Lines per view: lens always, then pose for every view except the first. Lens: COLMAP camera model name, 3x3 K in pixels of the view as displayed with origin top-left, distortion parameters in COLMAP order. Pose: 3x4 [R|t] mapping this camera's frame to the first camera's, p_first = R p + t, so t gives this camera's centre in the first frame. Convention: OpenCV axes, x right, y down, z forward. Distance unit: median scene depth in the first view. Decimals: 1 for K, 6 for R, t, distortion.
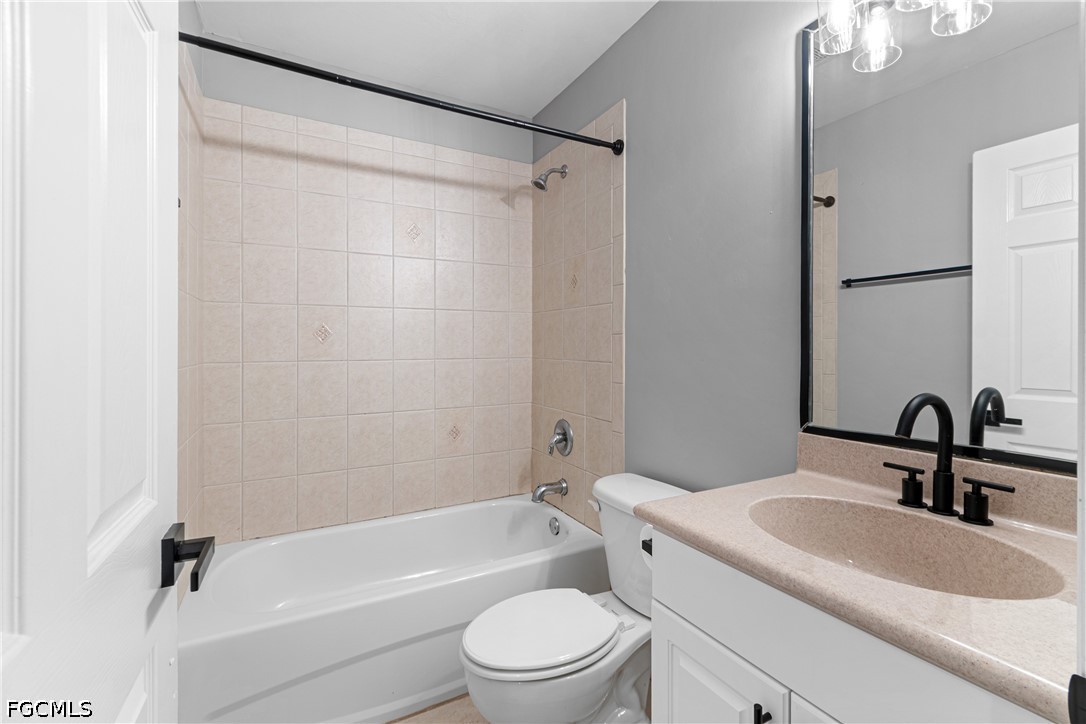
lens RADIAL K [[473.5, 0, 546.4], [0, 473.5, 354.5], [0, 0, 1]] dist [0.002757, -0.003519]
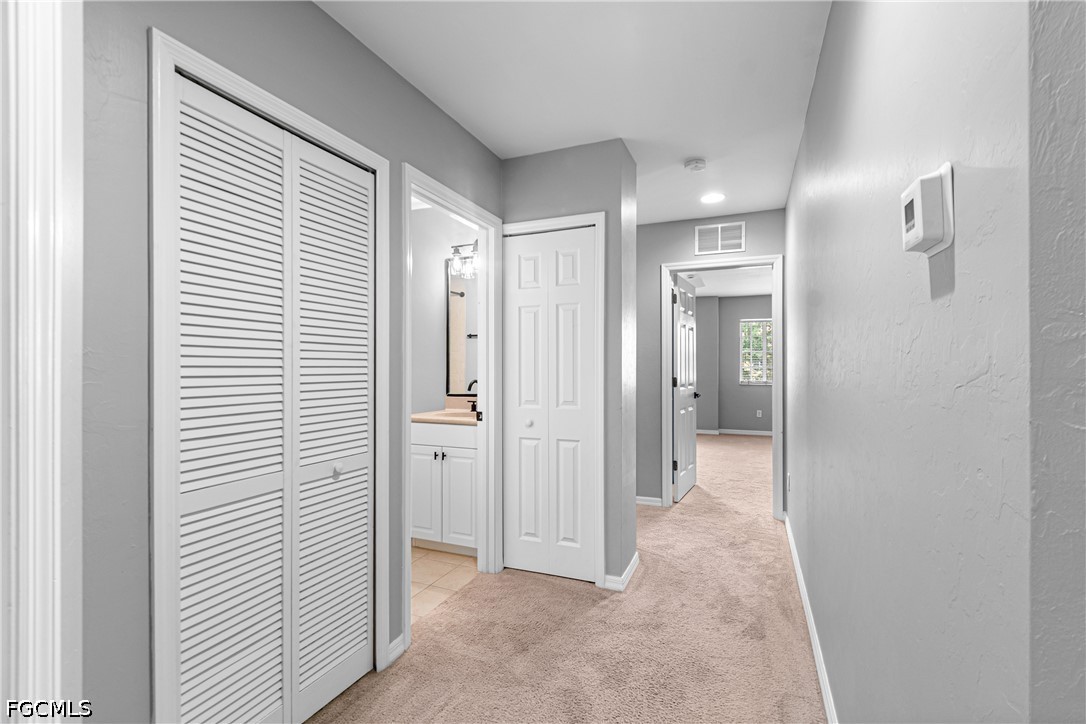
lens RADIAL K [[473.5, 0, 545.3], [0, 473.5, 365.9], [0, 0, 1]] dist [0.002757, -0.003519]
pose [[0.778619, 0.003986, 0.627484, -0.813481], [0.005802, 0.999891, -0.013551, 0.017618], [-0.627470, 0.014192, 0.778511, -1.644911]]
